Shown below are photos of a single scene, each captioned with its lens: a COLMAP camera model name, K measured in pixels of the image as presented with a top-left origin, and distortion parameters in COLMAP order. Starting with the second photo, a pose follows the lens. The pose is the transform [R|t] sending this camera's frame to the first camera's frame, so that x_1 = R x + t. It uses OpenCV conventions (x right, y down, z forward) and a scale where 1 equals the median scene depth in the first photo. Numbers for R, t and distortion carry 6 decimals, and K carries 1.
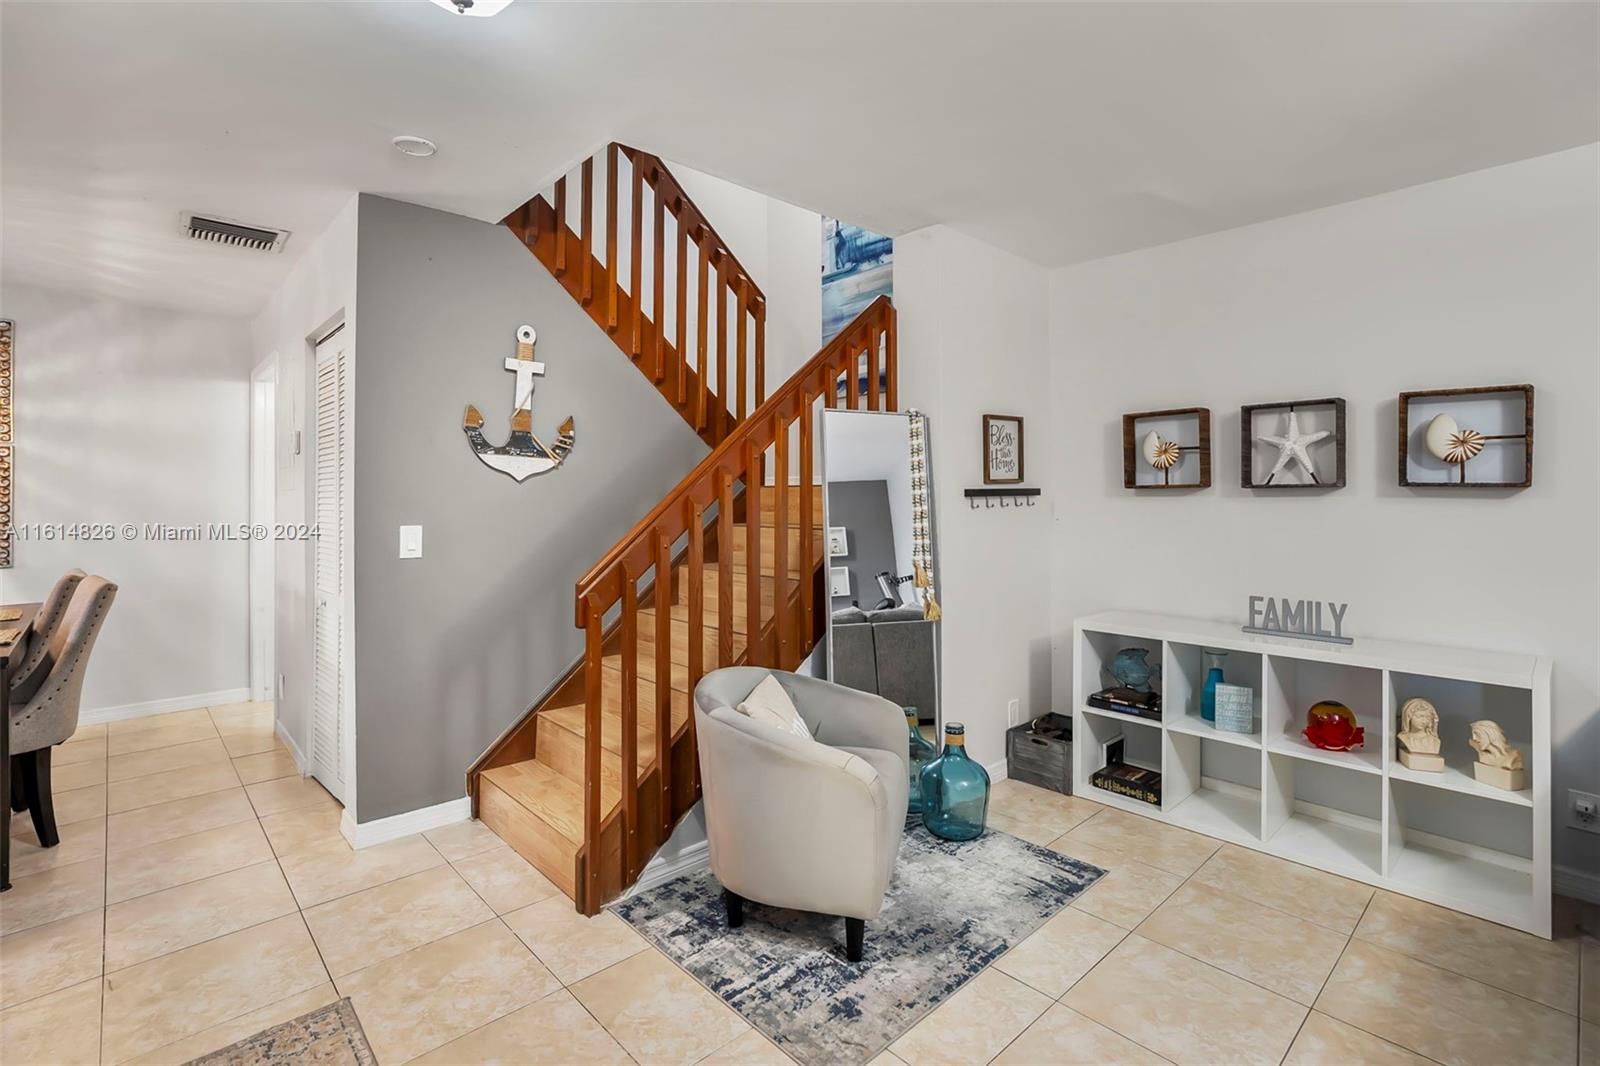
lens RADIAL K [[755.4, 0, 789.7], [0, 755.4, 492.7], [0, 0, 1]] dist [-0.022461, 0.007125]
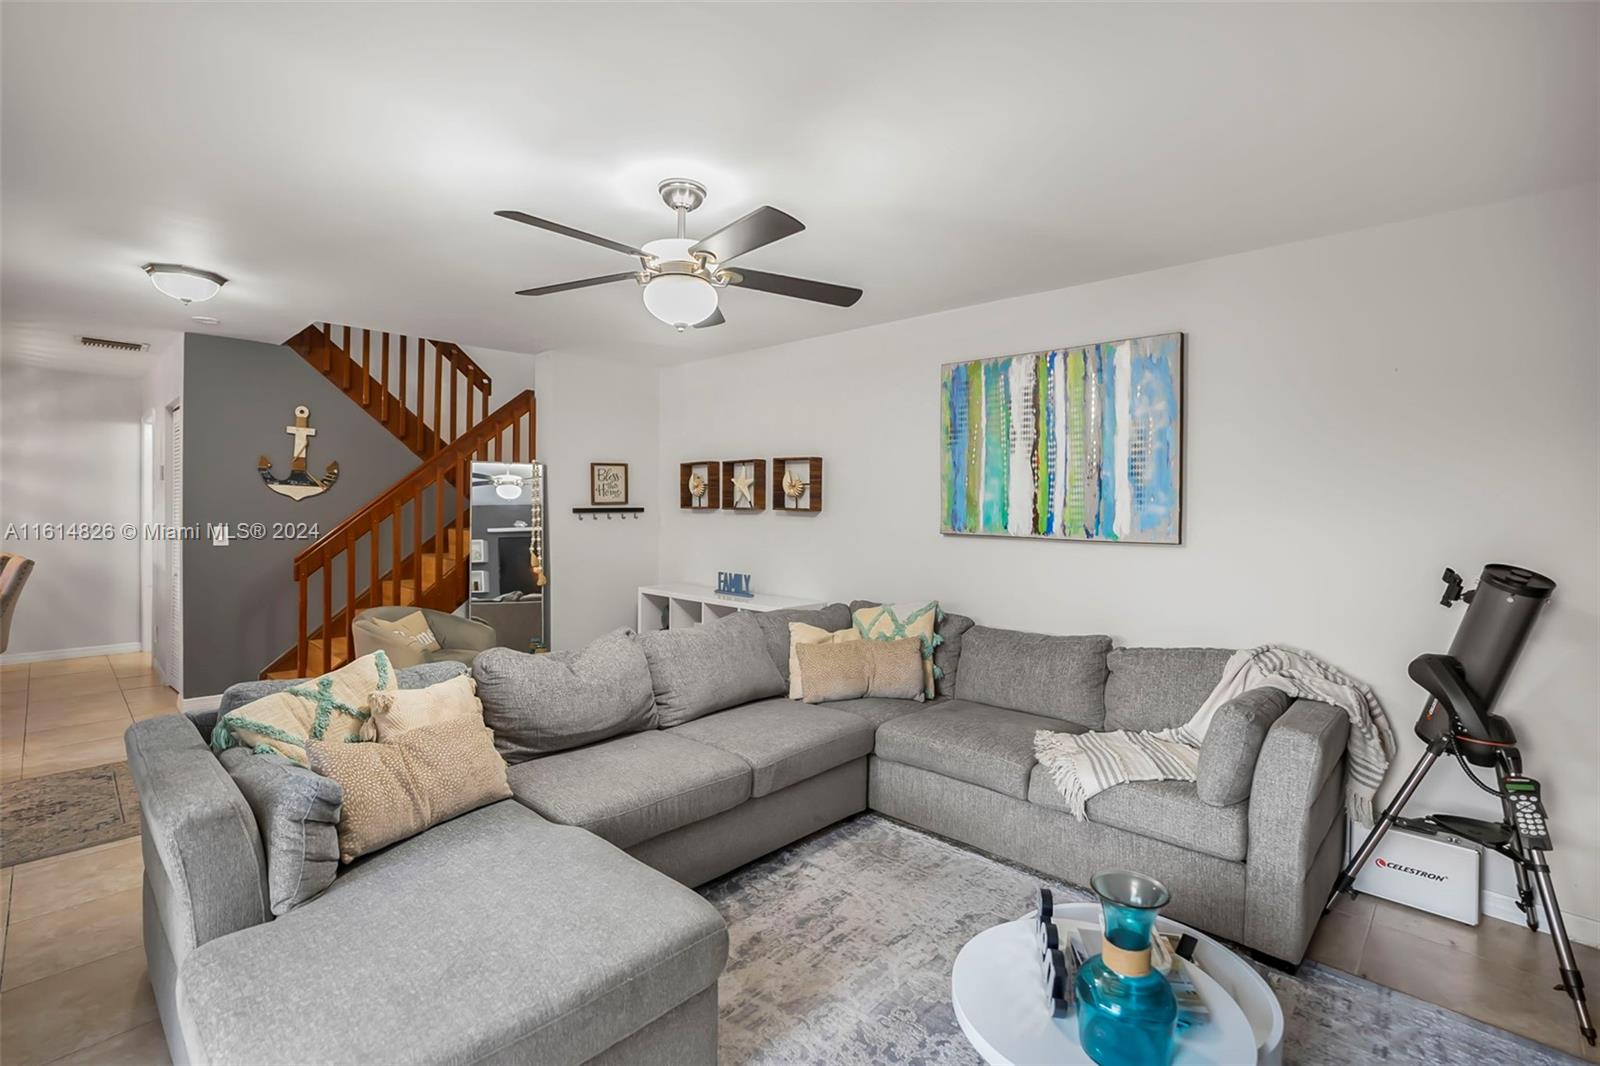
lens RADIAL K [[730.1, 0, 792.2], [0, 730.1, 517.9], [0, 0, 1]] dist [-0.011361, 0.003333]
pose [[0.998145, 0.008619, 0.060272, 0.603750], [-0.009809, 0.999762, 0.019475, -0.019055], [-0.060089, -0.020030, 0.997992, -0.625646]]
